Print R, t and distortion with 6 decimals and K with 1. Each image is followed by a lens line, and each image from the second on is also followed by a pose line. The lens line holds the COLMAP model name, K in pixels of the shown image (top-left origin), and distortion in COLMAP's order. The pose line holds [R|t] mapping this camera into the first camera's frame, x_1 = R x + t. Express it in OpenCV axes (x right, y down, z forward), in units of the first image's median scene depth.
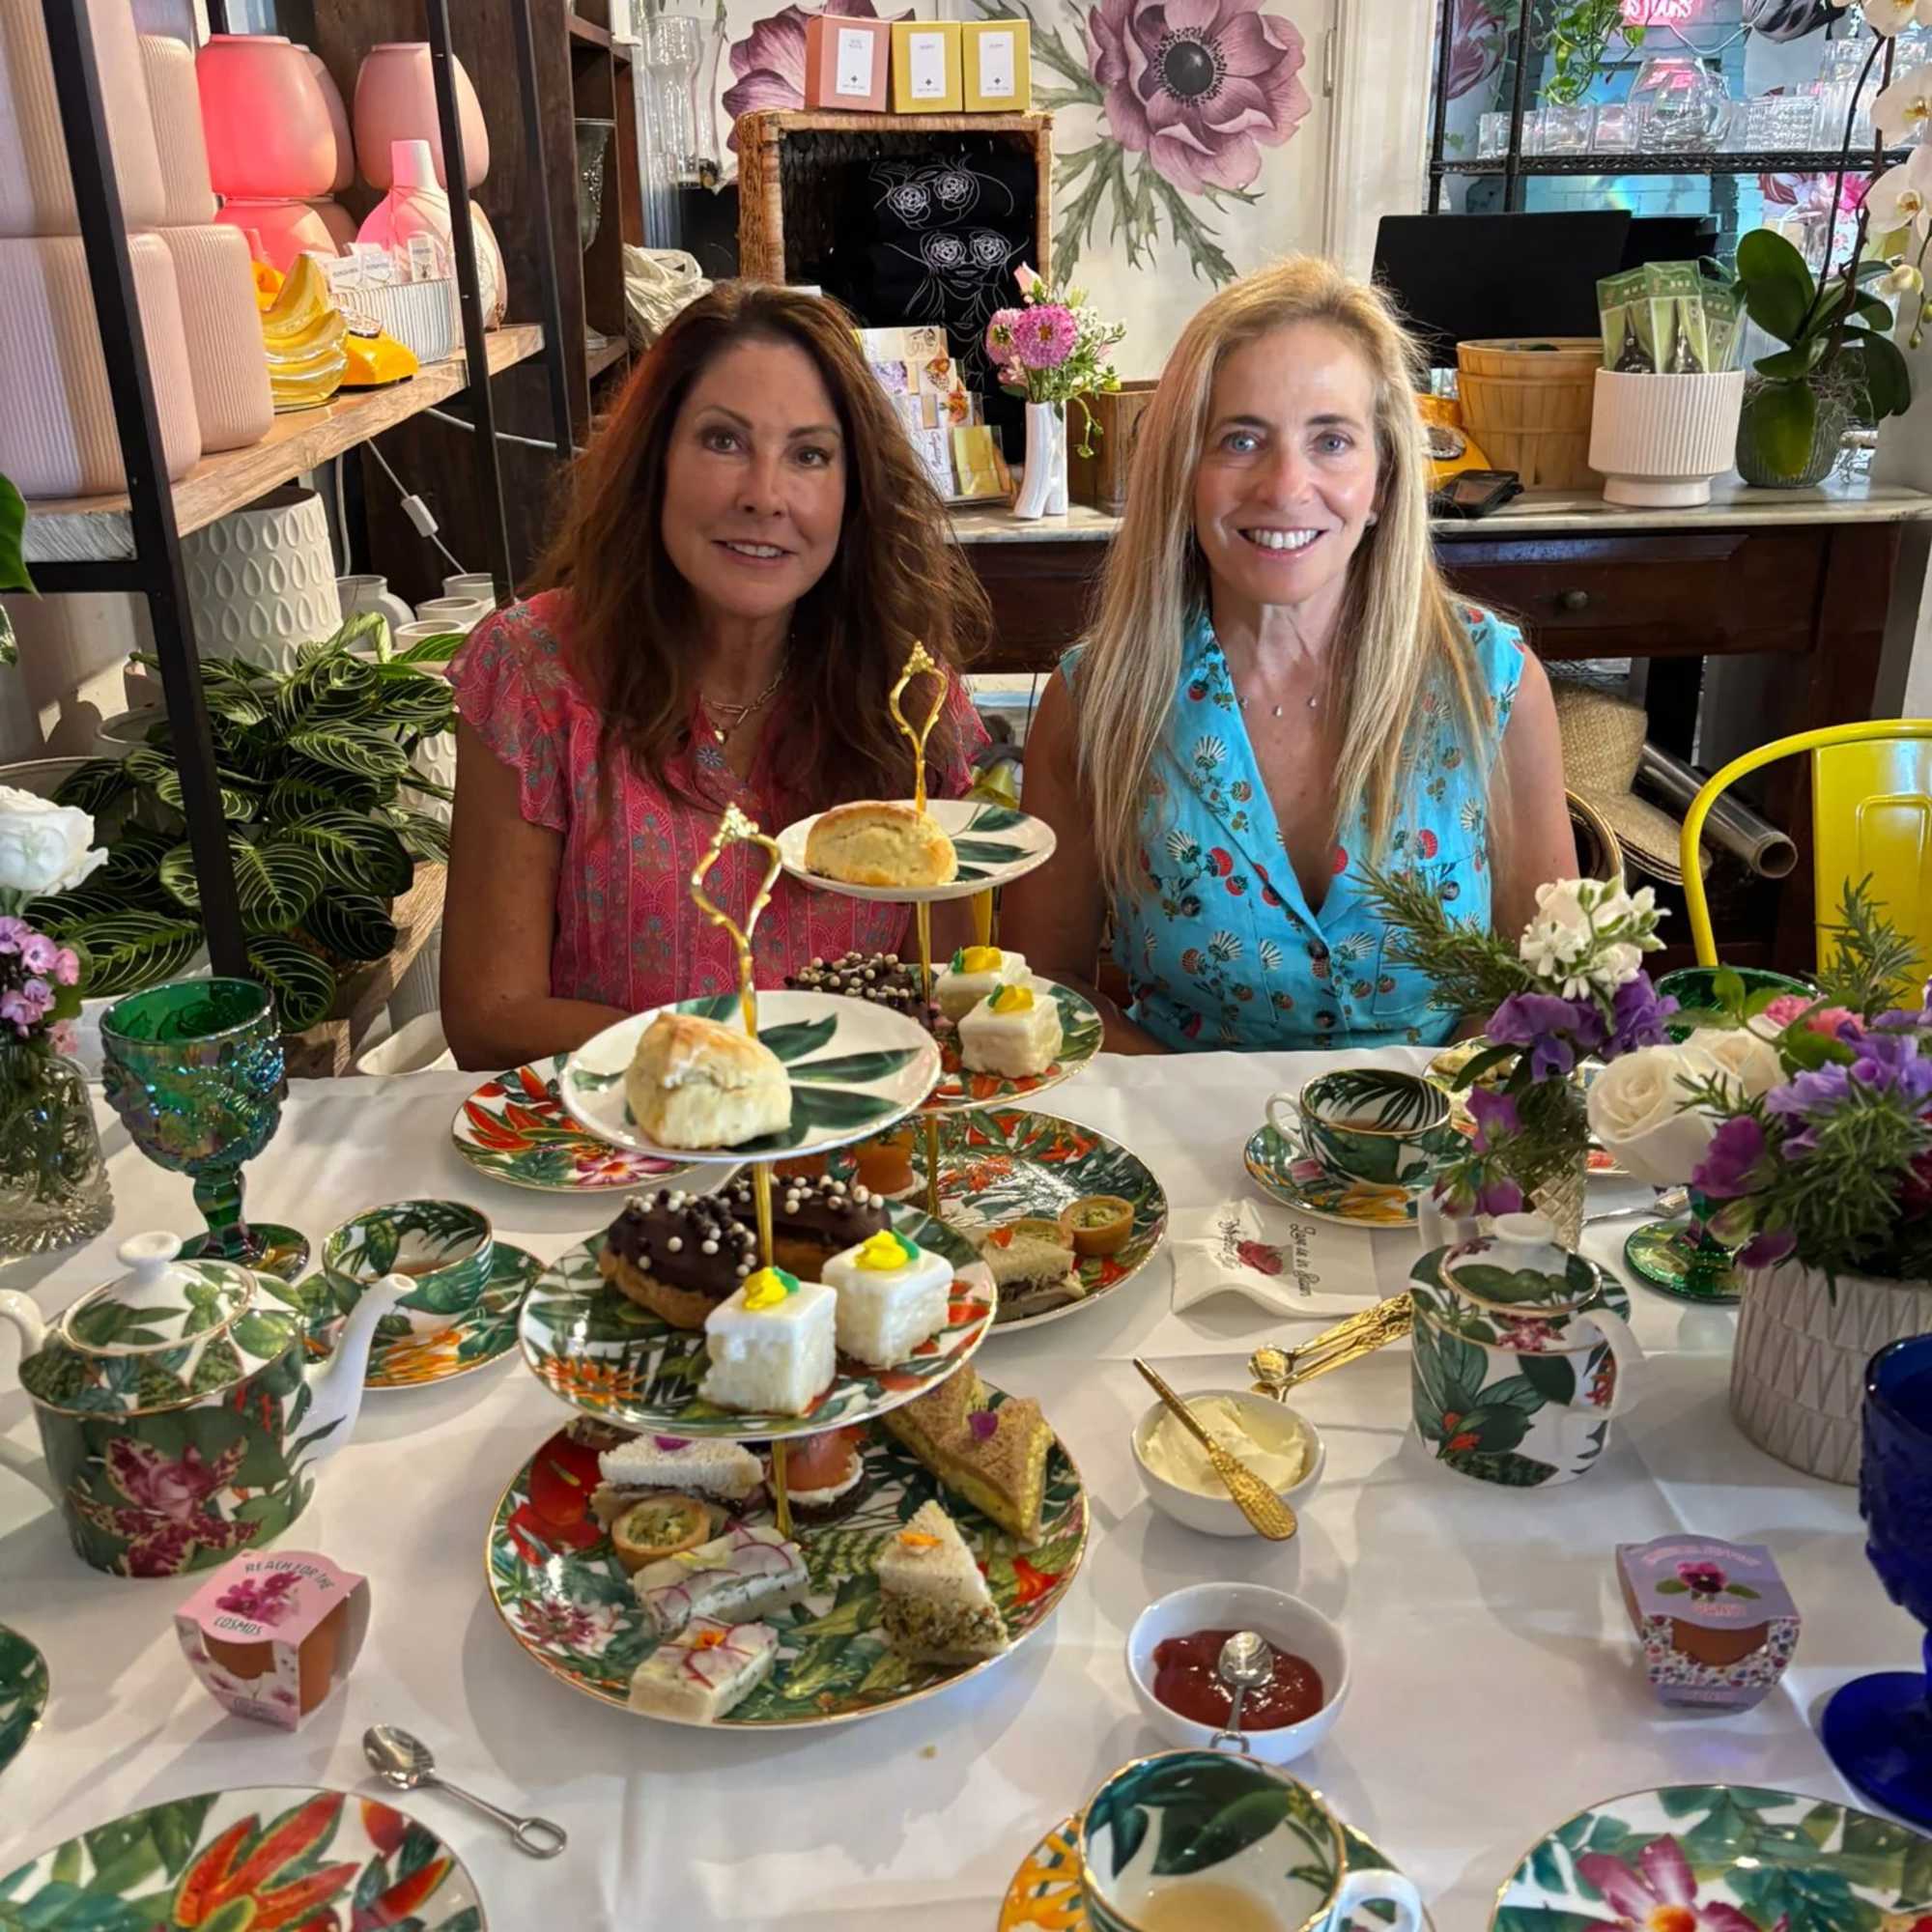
lens RADIAL K [[2021.5, 0, 965.0], [0, 2021.5, 971.7], [0, 0, 1]] dist [0.029217, 0.000000]
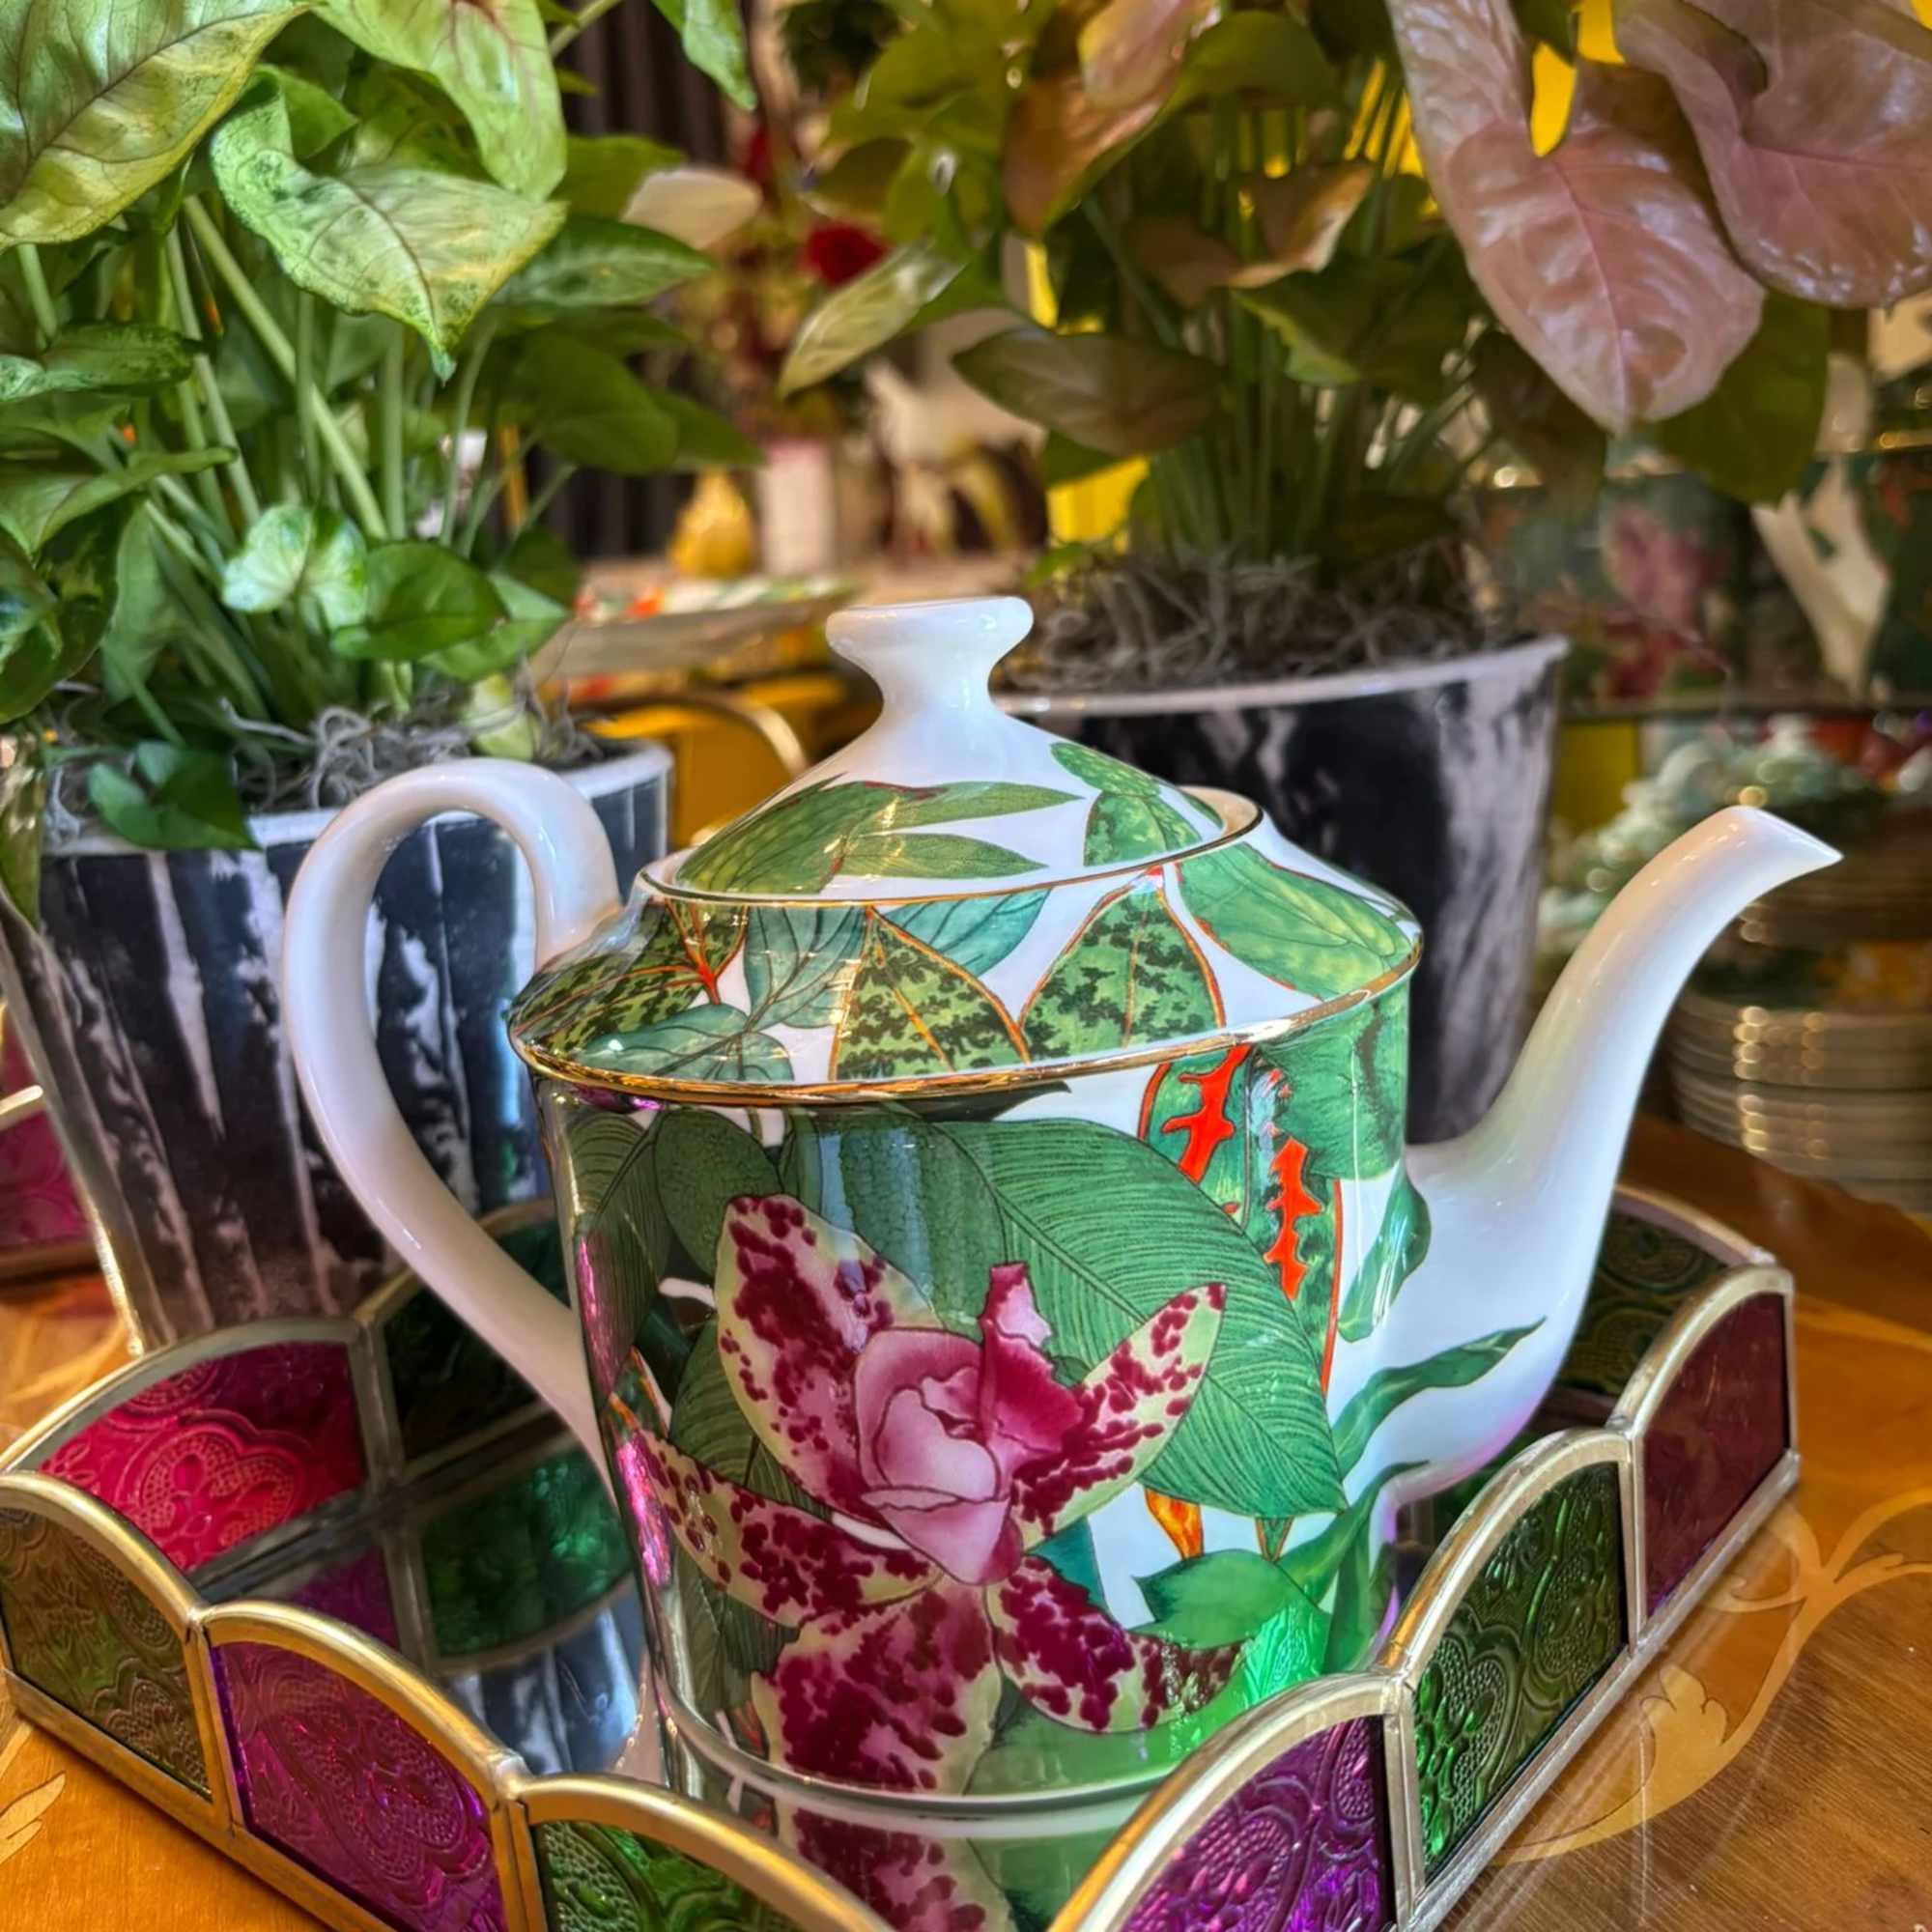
lens RADIAL K [[2021.5, 0, 963.0], [0, 2021.5, 969.3], [0, 0, 1]] dist [0.029217, 0.000000]
pose [[0.910581, 0.023141, -0.412682, -0.278689], [-0.079583, 0.989566, -0.120111, 0.222637], [0.405596, 0.142213, 0.902921, 0.752483]]
